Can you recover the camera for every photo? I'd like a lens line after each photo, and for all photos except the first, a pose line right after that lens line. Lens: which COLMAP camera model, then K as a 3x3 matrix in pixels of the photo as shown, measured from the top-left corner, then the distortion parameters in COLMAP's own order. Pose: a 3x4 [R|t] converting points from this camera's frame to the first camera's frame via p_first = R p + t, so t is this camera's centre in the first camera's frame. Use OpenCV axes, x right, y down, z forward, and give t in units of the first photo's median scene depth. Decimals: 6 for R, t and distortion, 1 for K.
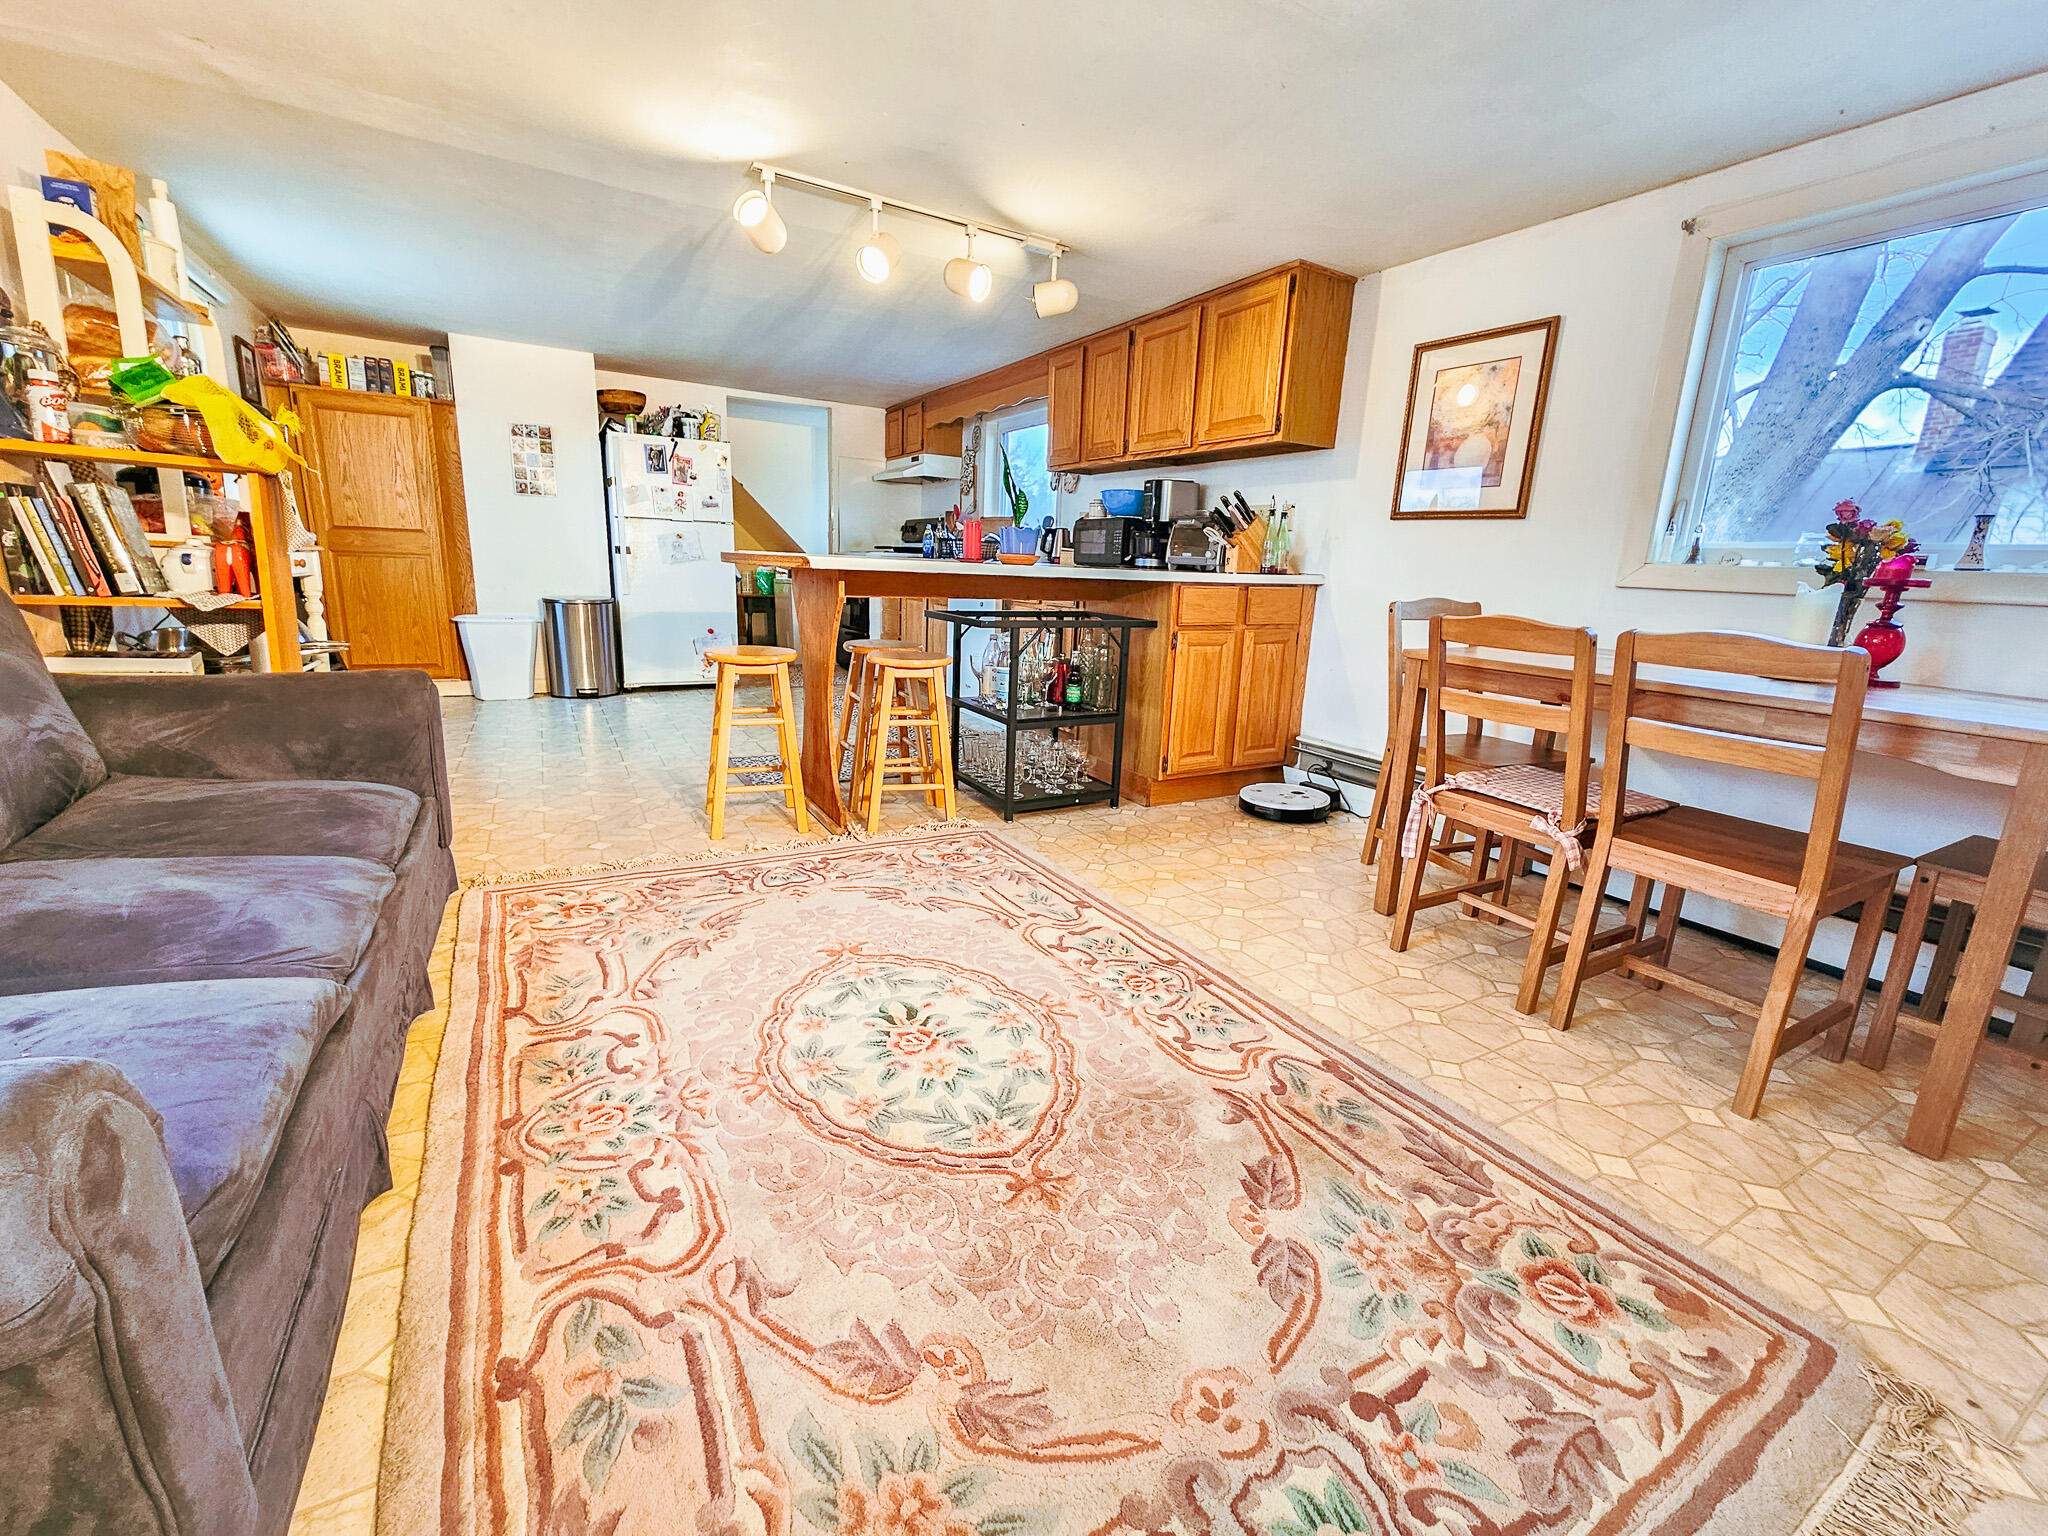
lens RADIAL K [[839.5, 0, 1029.4], [0, 839.5, 759.1], [0, 0, 1]] dist [-0.002558, 0.000435]
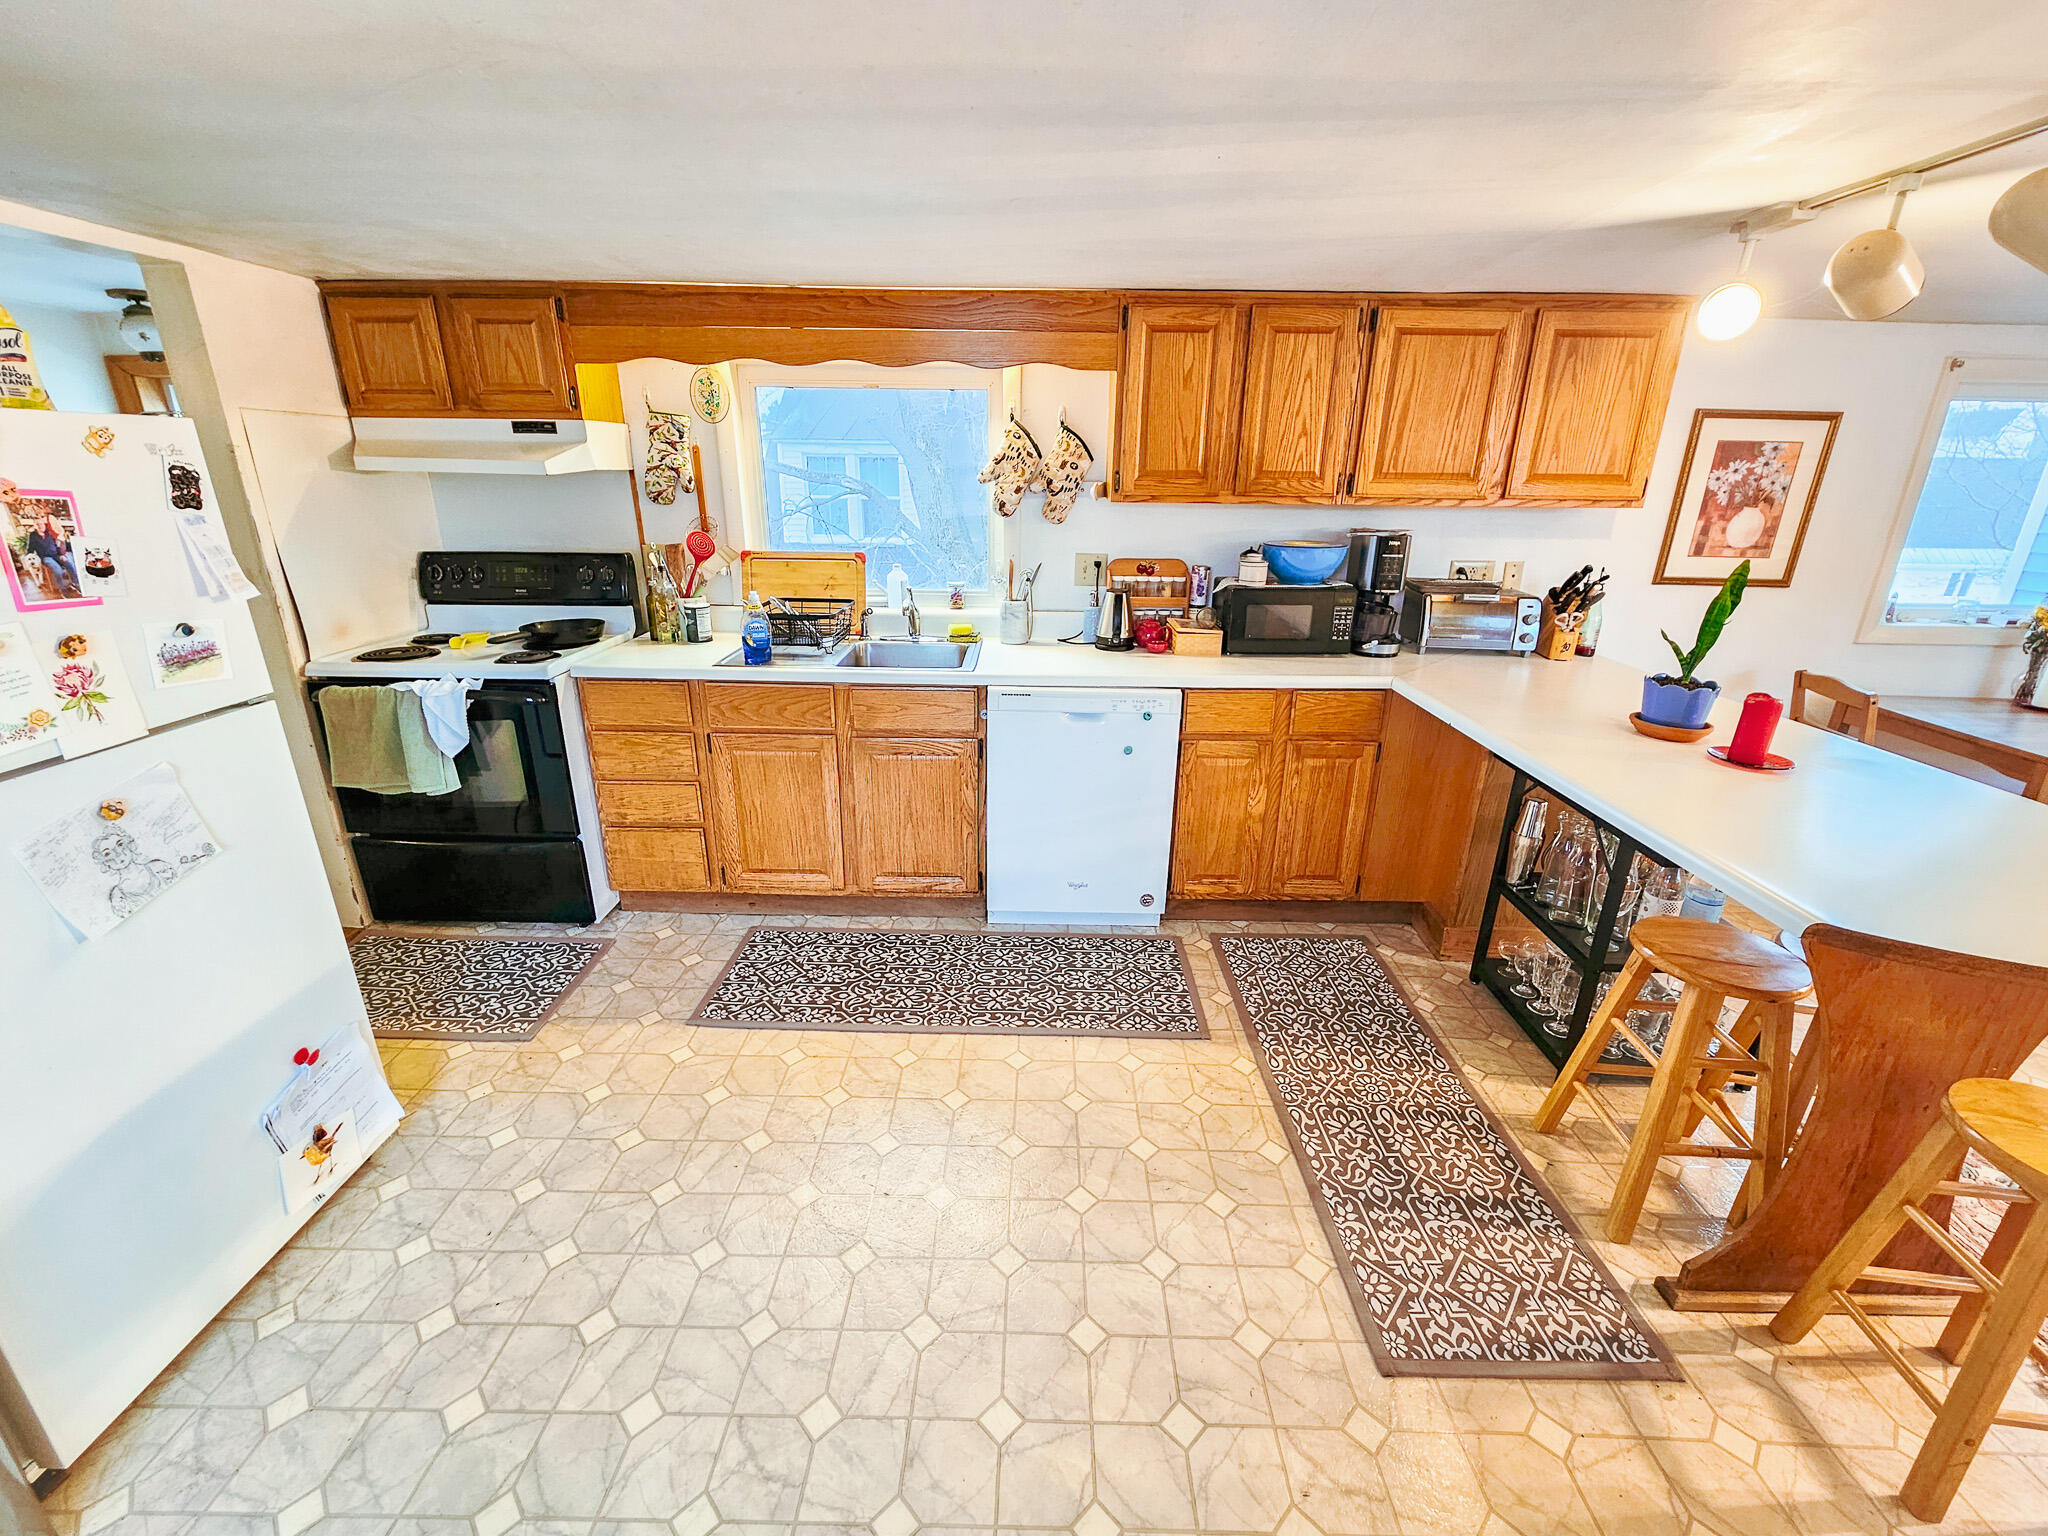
lens RADIAL K [[839.5, 0, 1026.7], [0, 839.5, 760.8], [0, 0, 1]] dist [-0.002558, 0.000435]
pose [[0.511941, -0.316417, 0.798622, -1.135381], [0.207654, 0.947701, 0.242370, -0.681357], [-0.833544, 0.041758, 0.550872, 1.528537]]
